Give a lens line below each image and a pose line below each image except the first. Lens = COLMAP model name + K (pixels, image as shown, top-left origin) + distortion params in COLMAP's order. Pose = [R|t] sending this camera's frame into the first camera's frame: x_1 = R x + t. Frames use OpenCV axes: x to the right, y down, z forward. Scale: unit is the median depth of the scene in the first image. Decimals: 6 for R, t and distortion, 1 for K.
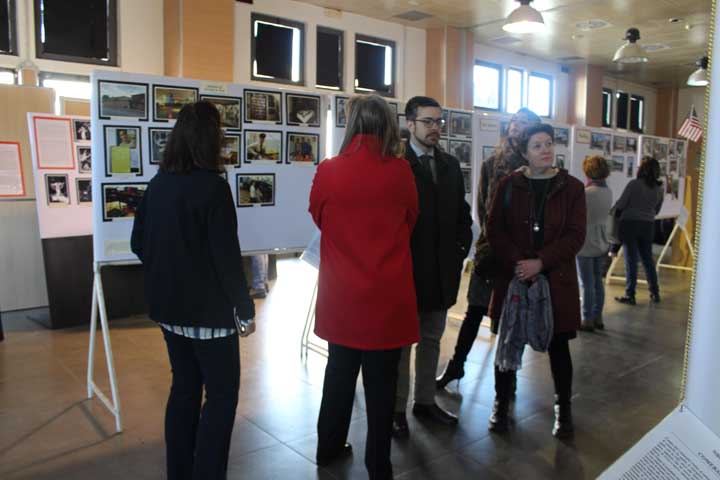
lens RADIAL K [[597.3, 0, 360.0], [0, 597.3, 240.0], [0, 0, 1]] dist [-0.132145, 0.110714]
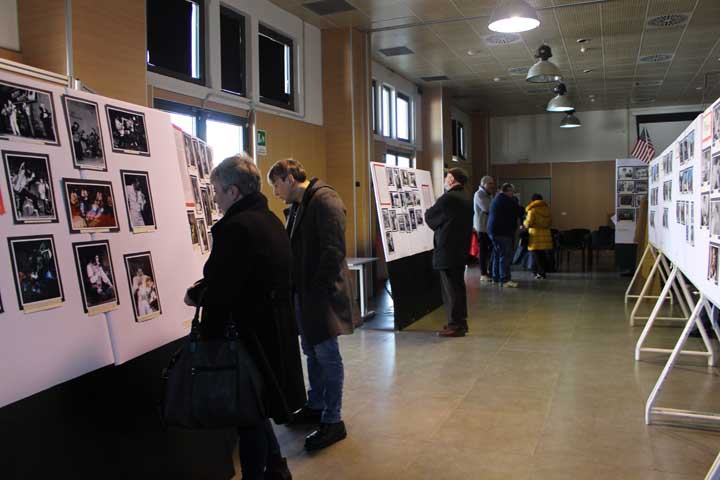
lens RADIAL K [[597.3, 0, 360.0], [0, 597.3, 240.0], [0, 0, 1]] dist [-0.132145, 0.110714]
pose [[0.908326, -0.047919, 0.415509, -0.209810], [0.069520, 0.996894, -0.037008, -0.036611], [-0.412445, 0.062501, 0.908836, 0.278414]]
